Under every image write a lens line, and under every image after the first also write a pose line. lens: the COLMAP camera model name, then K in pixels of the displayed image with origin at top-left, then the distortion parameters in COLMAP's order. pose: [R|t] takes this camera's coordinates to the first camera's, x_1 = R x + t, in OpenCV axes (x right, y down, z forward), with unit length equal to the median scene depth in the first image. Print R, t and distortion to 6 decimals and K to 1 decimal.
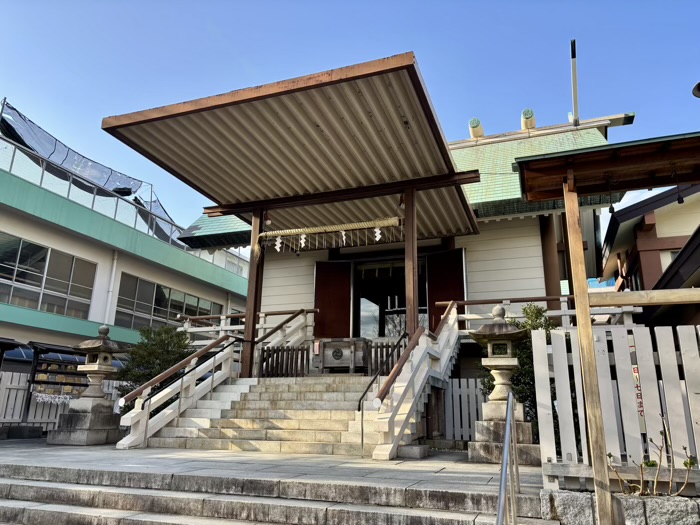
lens RADIAL K [[526.7, 0, 352.9], [0, 526.7, 260.4], [0, 0, 1]] dist [0.073882, -0.084655]
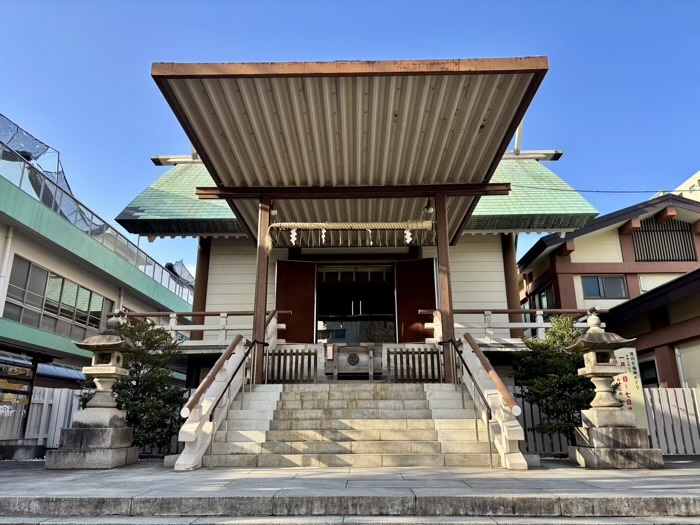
lens RADIAL K [[526.7, 0, 352.9], [0, 526.7, 260.4], [0, 0, 1]] dist [0.073882, -0.084655]
pose [[0.946116, 0.078794, 0.314096, -0.348070], [-0.073640, 0.996884, -0.028259, 0.028989], [-0.315344, 0.003607, 0.948971, 0.111098]]
